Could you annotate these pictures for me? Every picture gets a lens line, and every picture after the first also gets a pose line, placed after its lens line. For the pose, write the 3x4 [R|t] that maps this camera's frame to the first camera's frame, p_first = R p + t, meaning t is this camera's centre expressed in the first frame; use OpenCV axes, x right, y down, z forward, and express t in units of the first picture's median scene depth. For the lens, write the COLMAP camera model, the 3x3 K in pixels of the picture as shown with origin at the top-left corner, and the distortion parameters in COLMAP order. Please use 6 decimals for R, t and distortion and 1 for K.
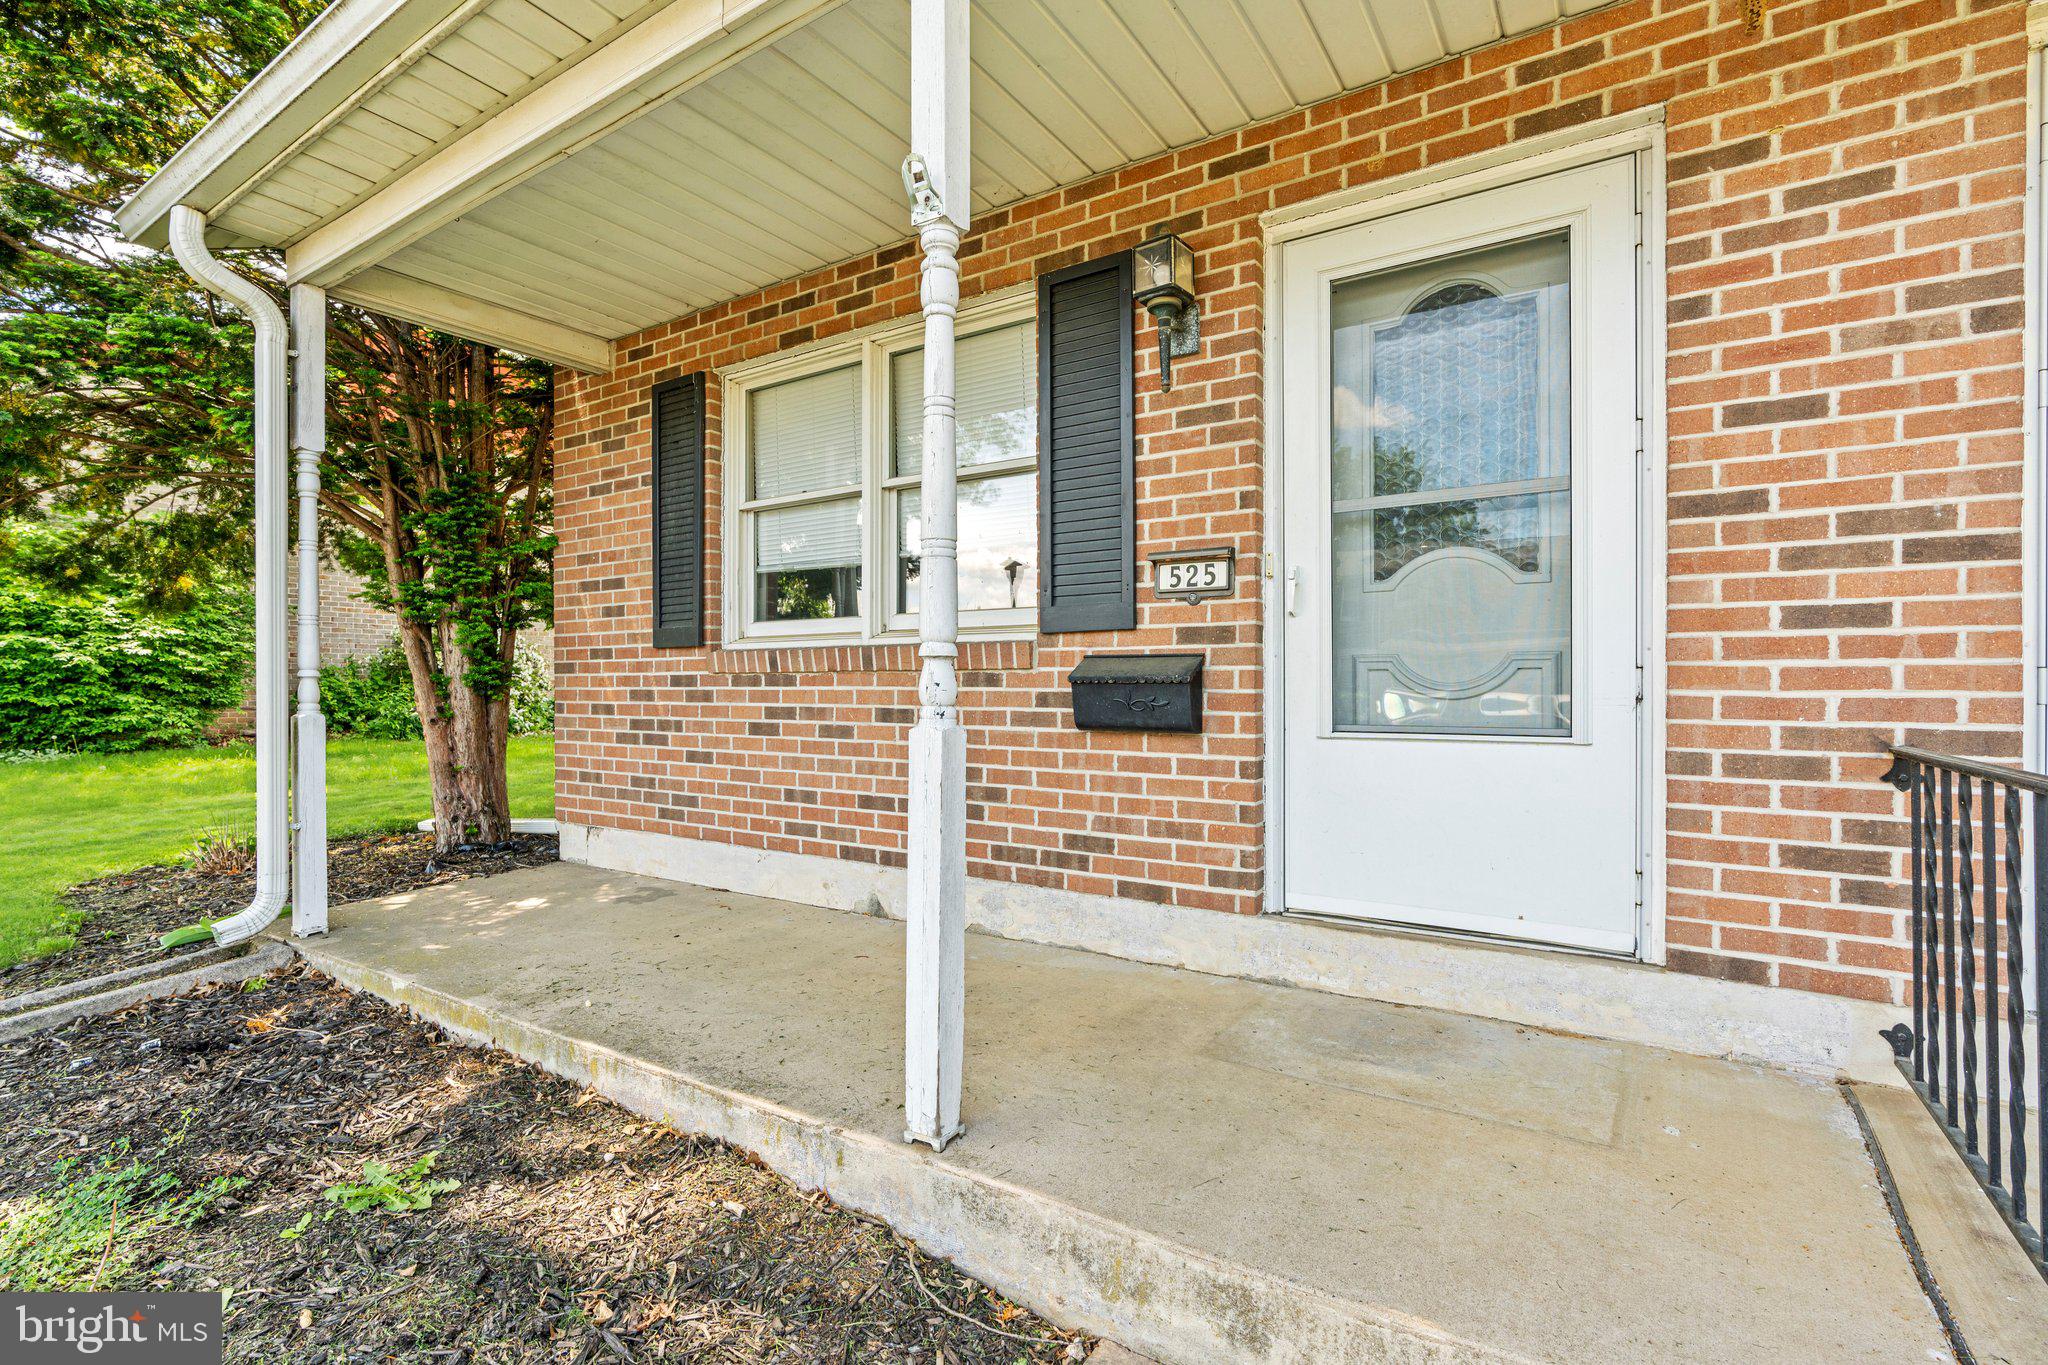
lens RADIAL K [[927.3, 0, 1041.5], [0, 927.3, 672.0], [0, 0, 1]] dist [-0.014738, 0.004071]
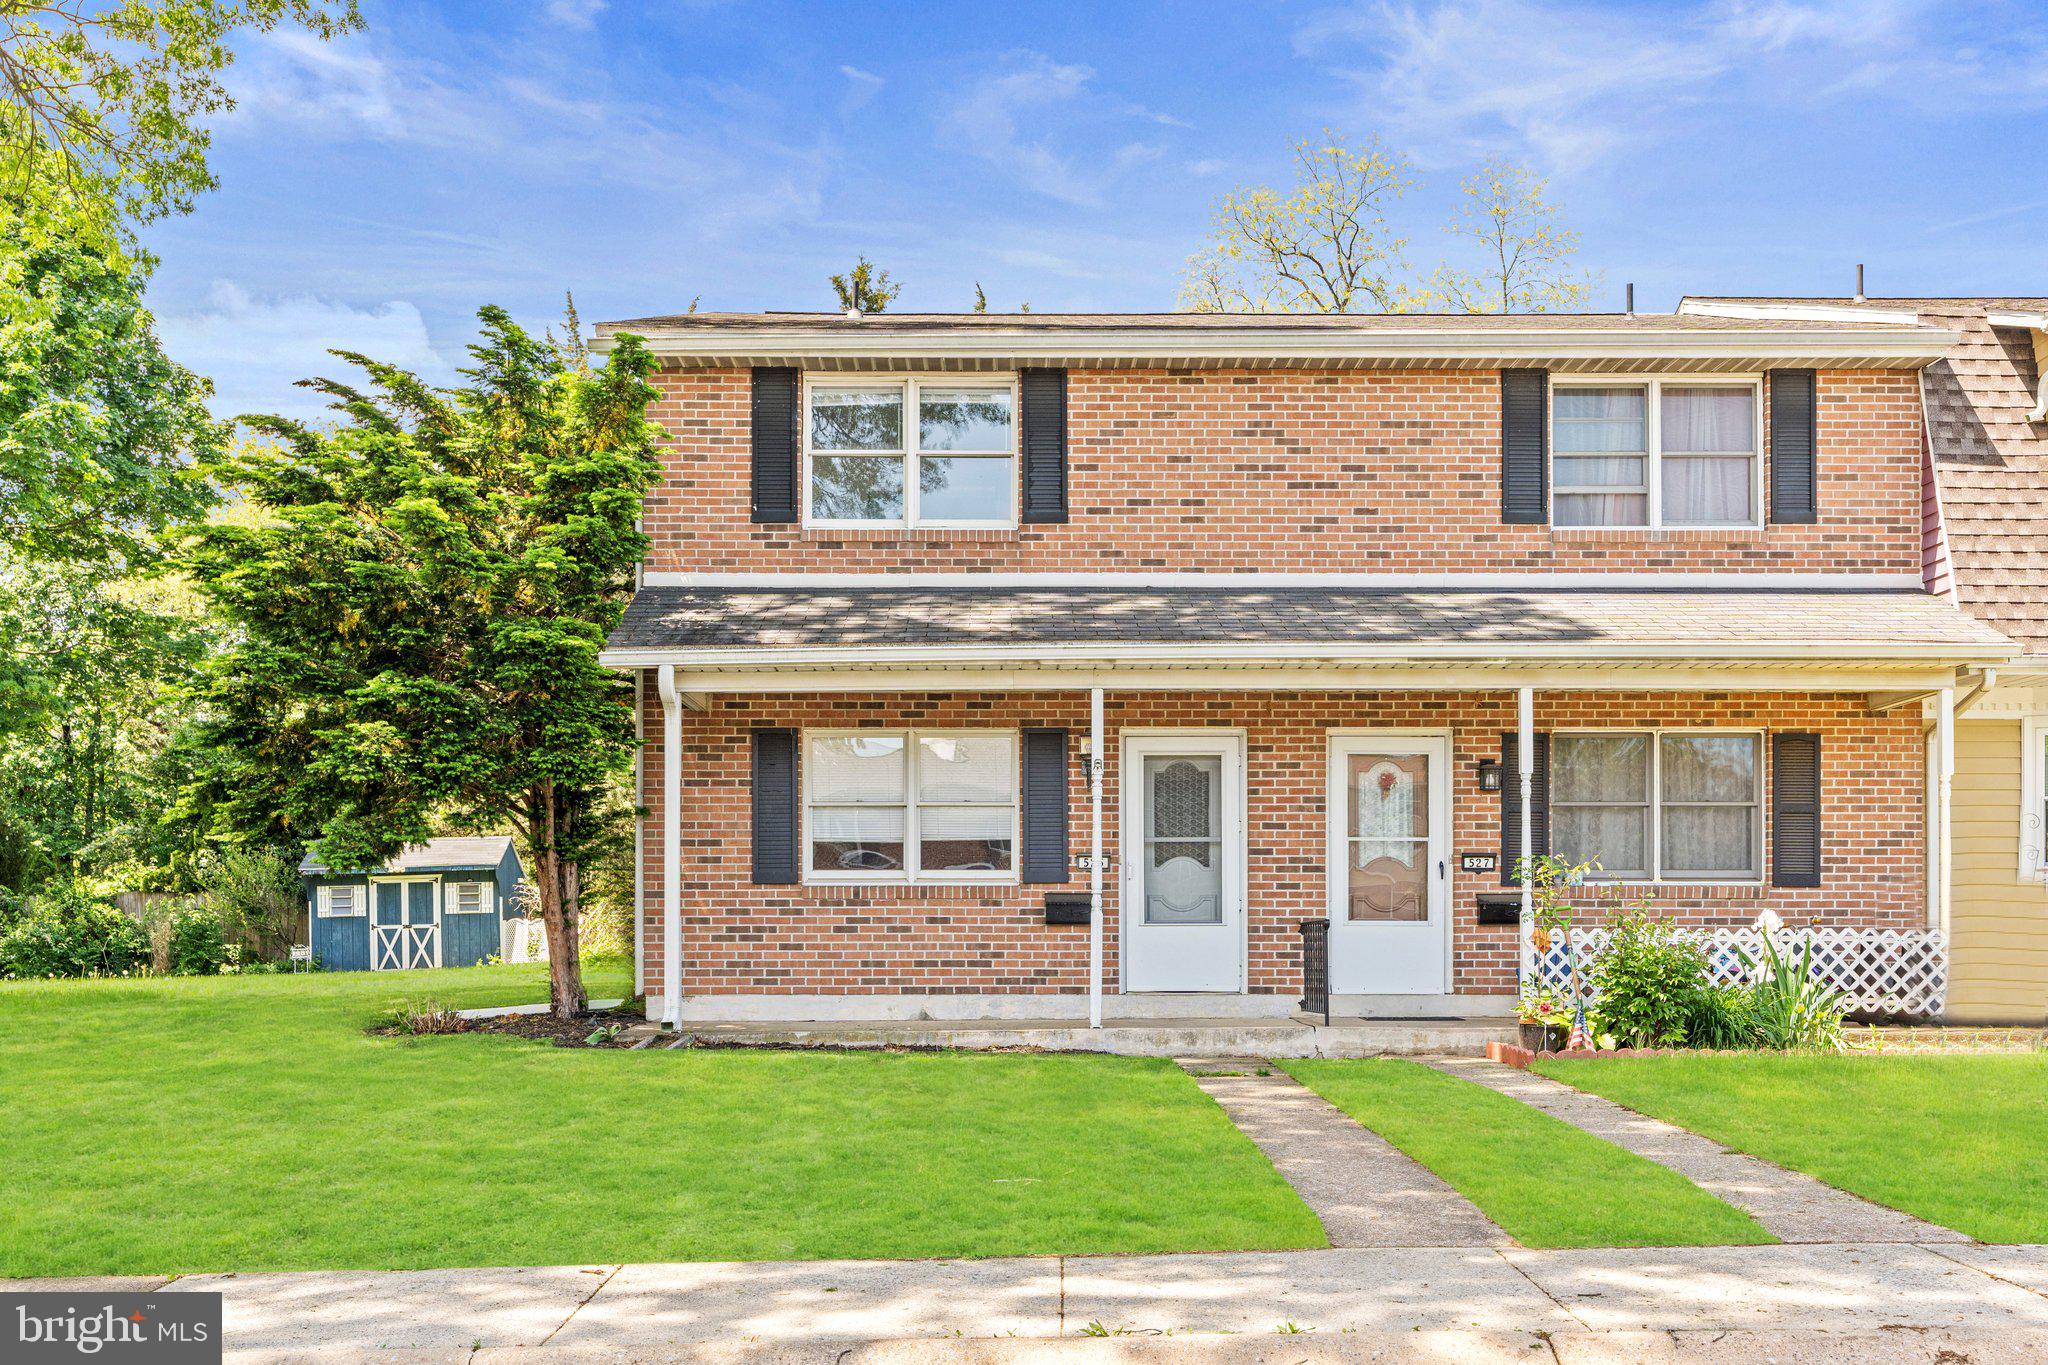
lens RADIAL K [[2147.0, 0, 1020.5], [0, 2147.0, 667.0], [0, 0, 1]] dist [0.008541, 0.000000]
pose [[0.843084, 0.061032, 0.534308, -3.054902], [-0.007690, 0.994806, -0.101499, -0.036144], [-0.537728, 0.081463, 0.839174, -3.723242]]
